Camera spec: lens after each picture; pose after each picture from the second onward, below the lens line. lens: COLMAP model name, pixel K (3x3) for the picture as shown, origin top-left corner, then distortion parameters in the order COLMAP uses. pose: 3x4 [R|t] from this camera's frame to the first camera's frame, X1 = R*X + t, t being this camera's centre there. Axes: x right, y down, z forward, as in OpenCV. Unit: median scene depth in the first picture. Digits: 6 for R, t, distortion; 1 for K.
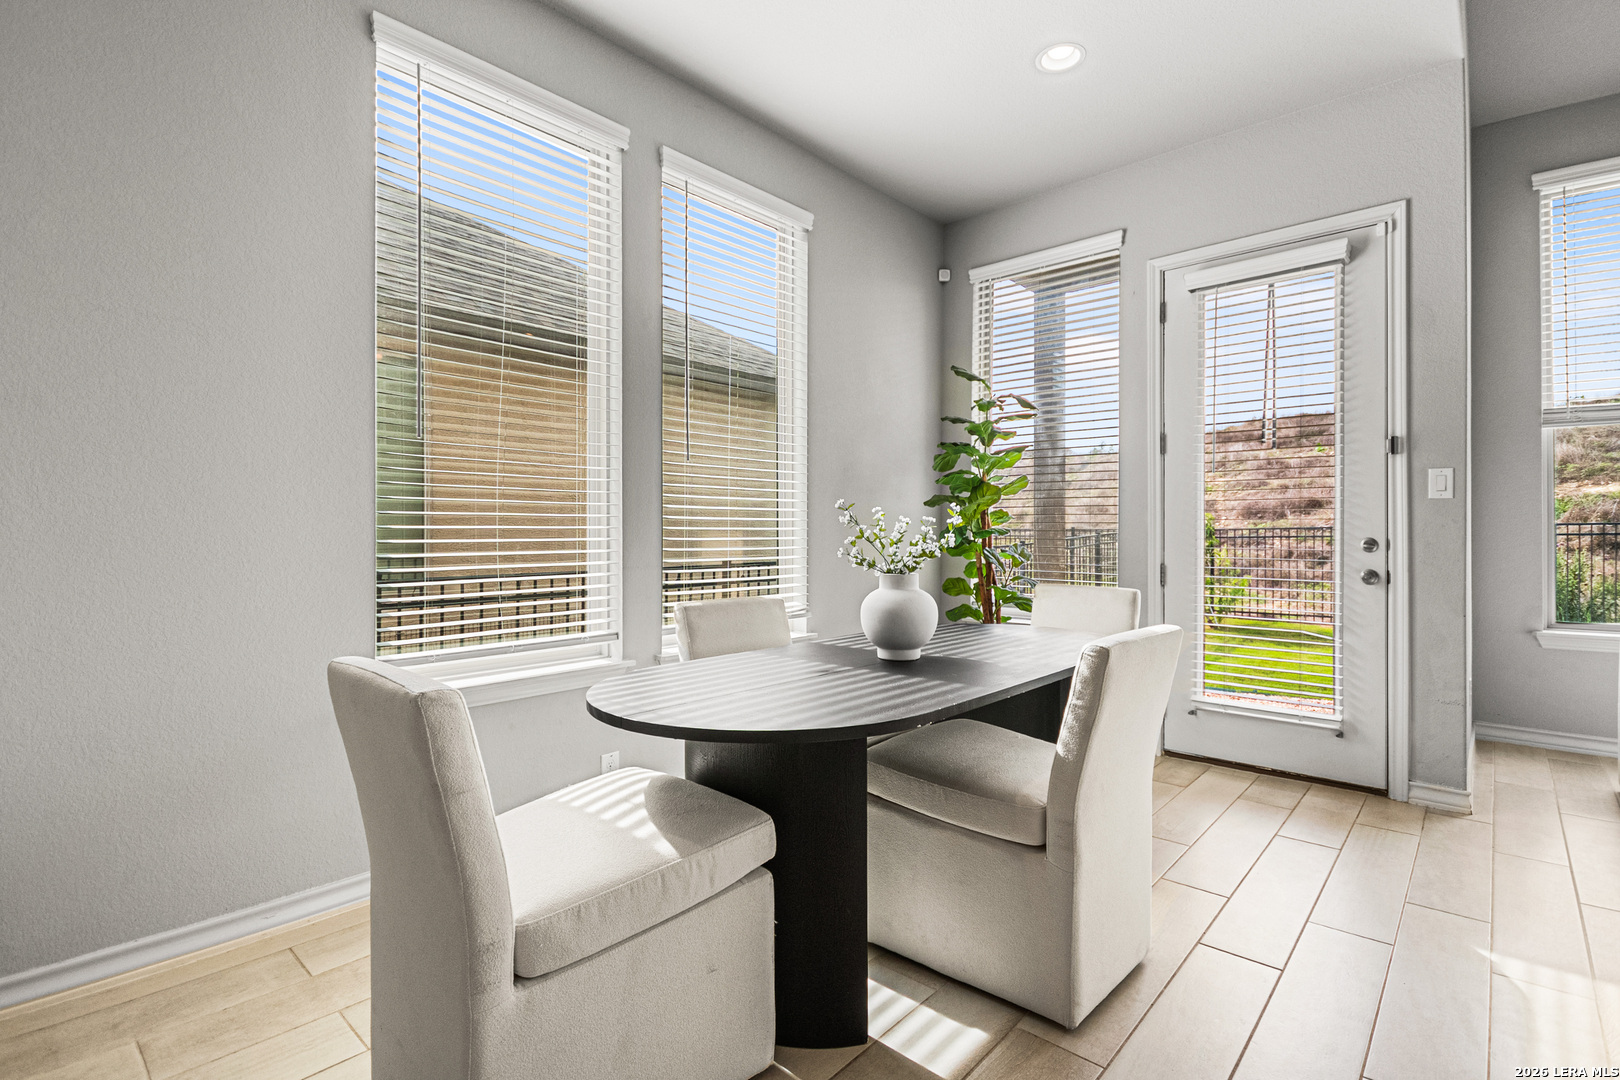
lens RADIAL K [[755.6, 0, 814.1], [0, 755.6, 529.0], [0, 0, 1]] dist [-0.003757, -0.001032]
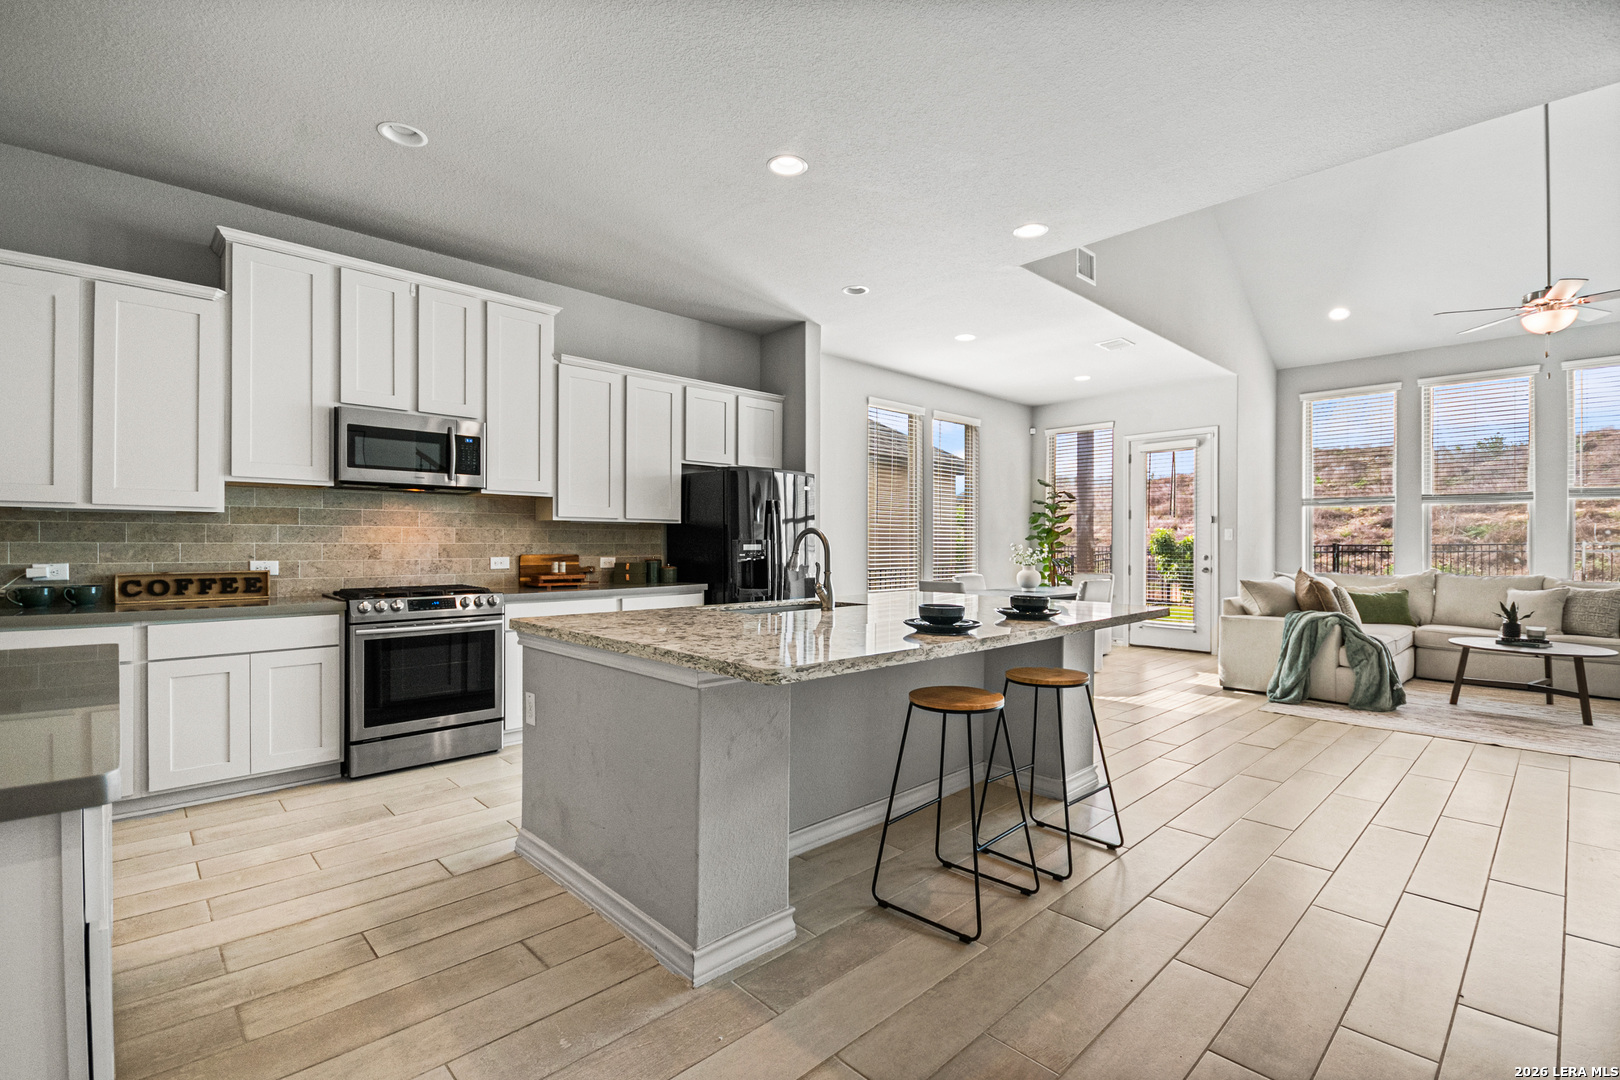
lens RADIAL K [[721.1, 0, 832.3], [0, 721.1, 542.9], [0, 0, 1]] dist [0.019166, -0.013138]
pose [[0.998070, 0.001890, -0.062063, -0.312011], [-0.001787, 0.999997, 0.001720, -0.025269], [0.062066, -0.001605, 0.998071, -1.260952]]
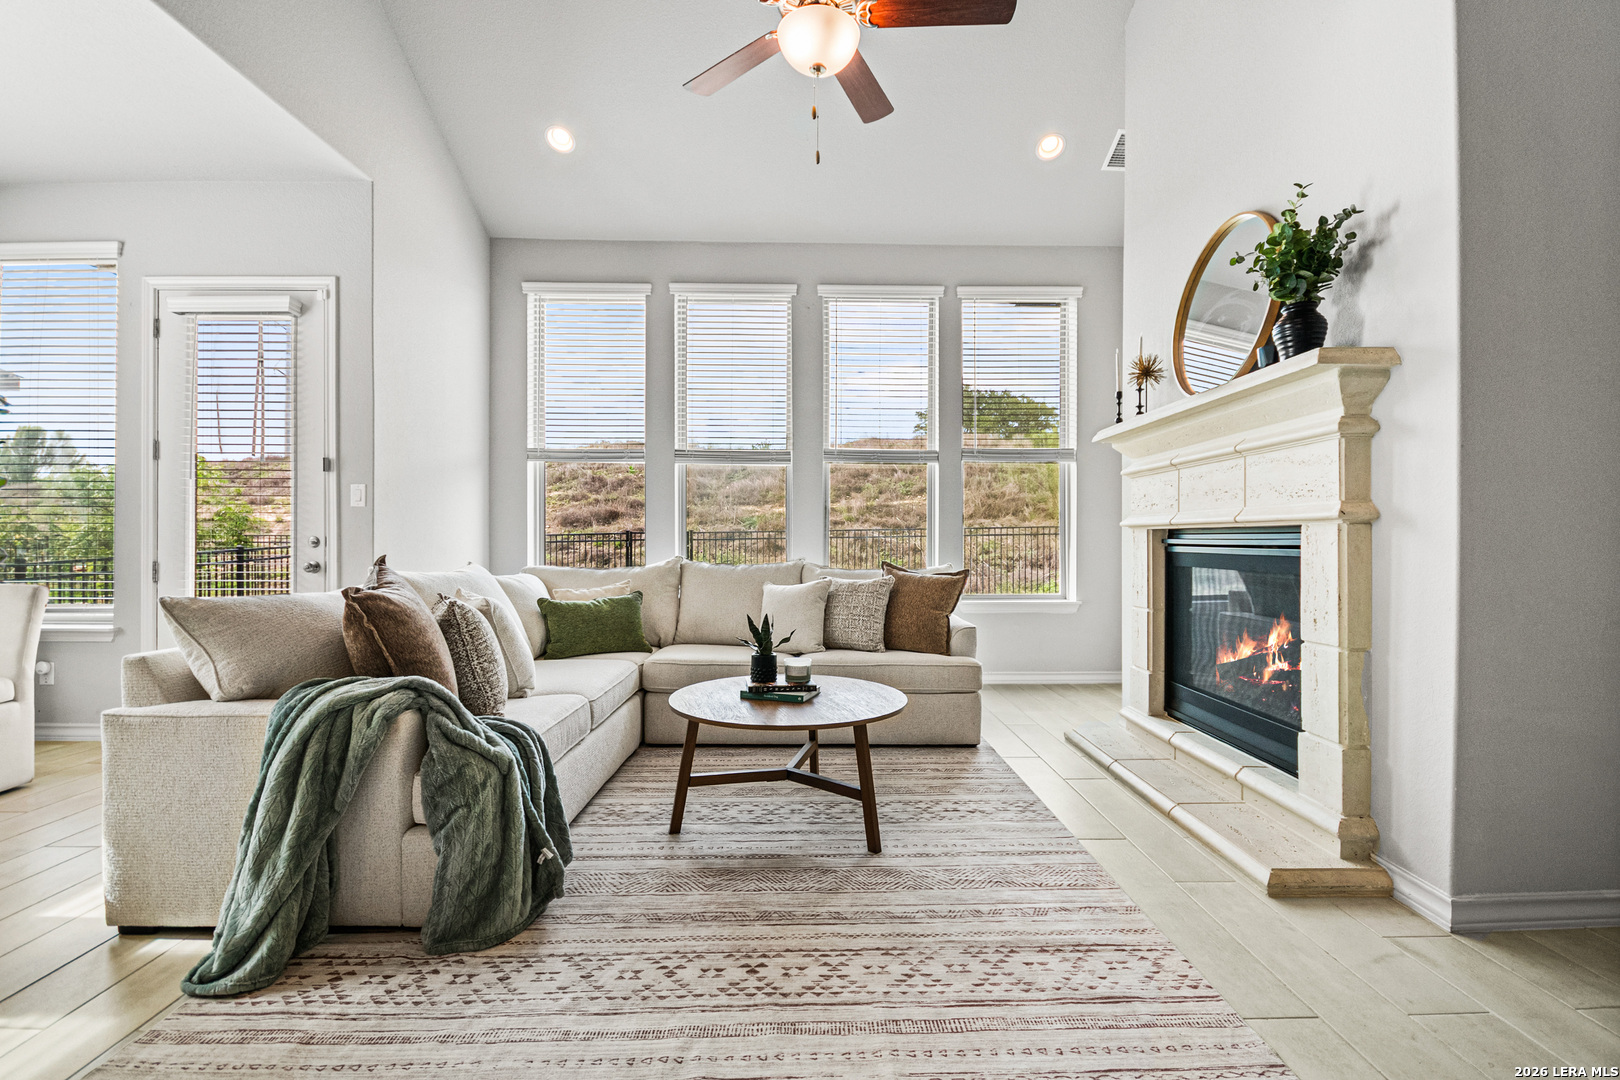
lens RADIAL K [[730.4, 0, 824.3], [0, 730.4, 538.7], [0, 0, 1]] dist [0.001181, -0.000257]
pose [[0.727248, 0.000561, 0.686375, 0.420285], [-0.001827, 0.999998, 0.001118, 0.010150], [-0.686373, -0.002067, 0.727247, -0.392239]]
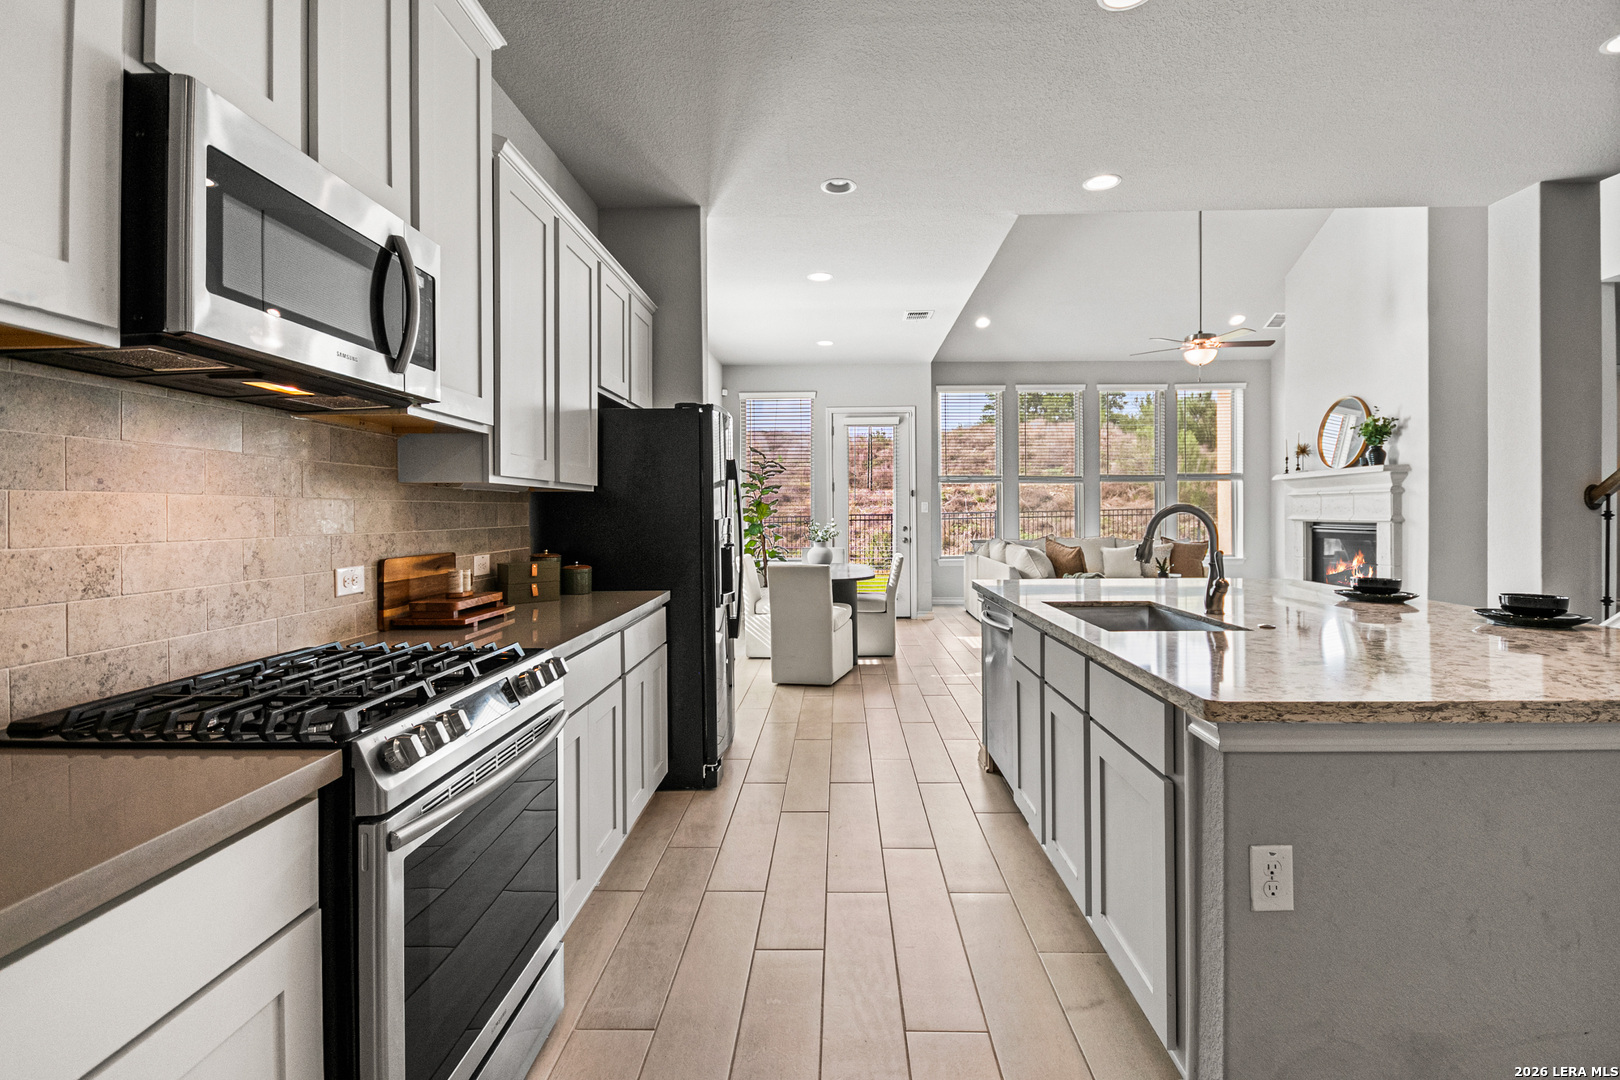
lens RADIAL K [[751.2, 0, 826.8], [0, 751.2, 513.7], [0, 0, 1]] dist [0.004544, 0.000189]
pose [[0.754150, -0.005921, 0.656676, -1.037085], [0.004676, 0.999982, 0.003647, -0.036637], [-0.656686, 0.000320, 0.754164, -0.713942]]
